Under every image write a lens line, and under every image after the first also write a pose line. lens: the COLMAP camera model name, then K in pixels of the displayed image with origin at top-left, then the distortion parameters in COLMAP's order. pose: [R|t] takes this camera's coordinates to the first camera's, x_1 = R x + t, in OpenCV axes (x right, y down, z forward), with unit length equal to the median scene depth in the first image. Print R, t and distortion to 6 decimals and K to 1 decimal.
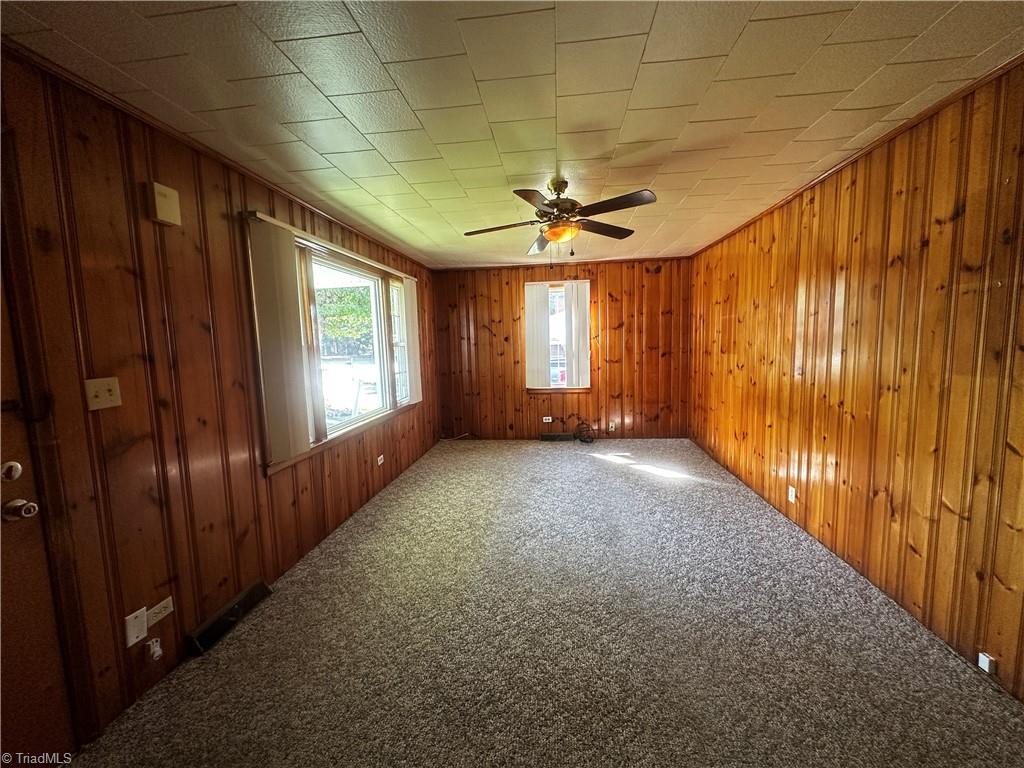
lens RADIAL K [[409.0, 0, 514.6], [0, 409.0, 385.3], [0, 0, 1]] dist [-0.003747, 0.000852]
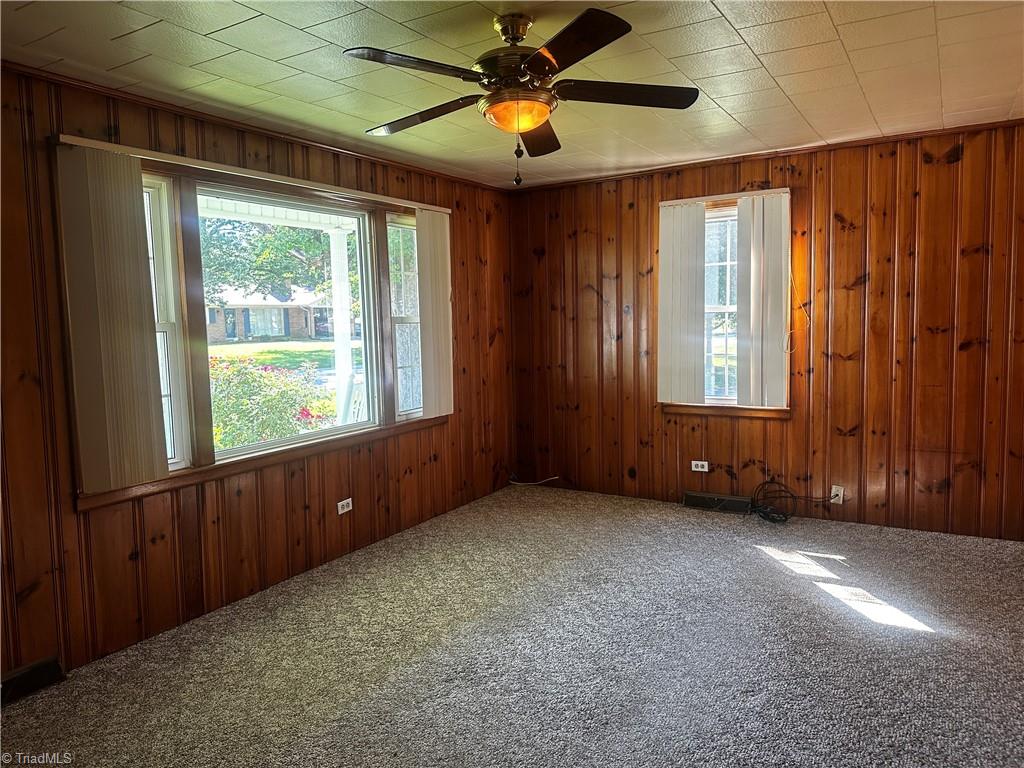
lens RADIAL K [[717.5, 0, 506.0], [0, 717.5, 379.3], [0, 0, 1]] dist [0.041726, -0.051752]
pose [[0.905439, 0.043736, -0.422218, 0.442941], [-0.047060, 0.998889, 0.002550, -0.030670], [0.421861, 0.017561, 0.906491, 0.145611]]
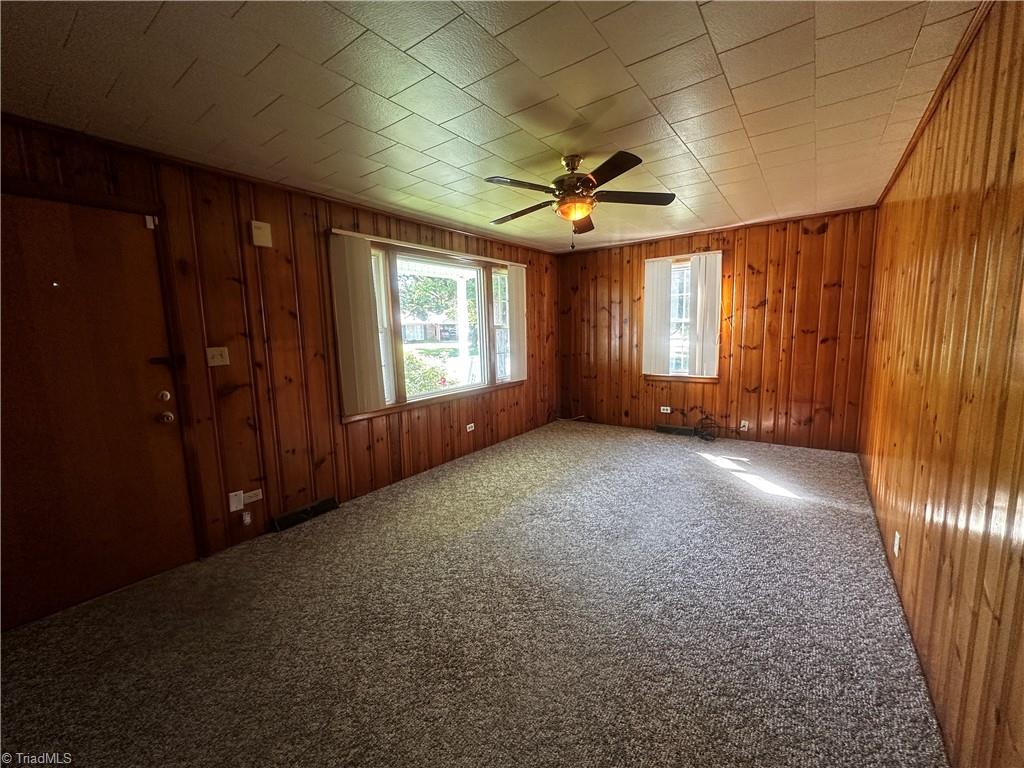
lens RADIAL K [[409.0, 0, 512.7], [0, 409.0, 385.5], [0, 0, 1]] dist [-0.003747, 0.000852]
pose [[0.867498, 0.071458, -0.492281, 0.431071], [-0.050484, 0.997166, 0.055781, -0.007694], [0.494872, -0.023538, 0.868647, 0.076577]]
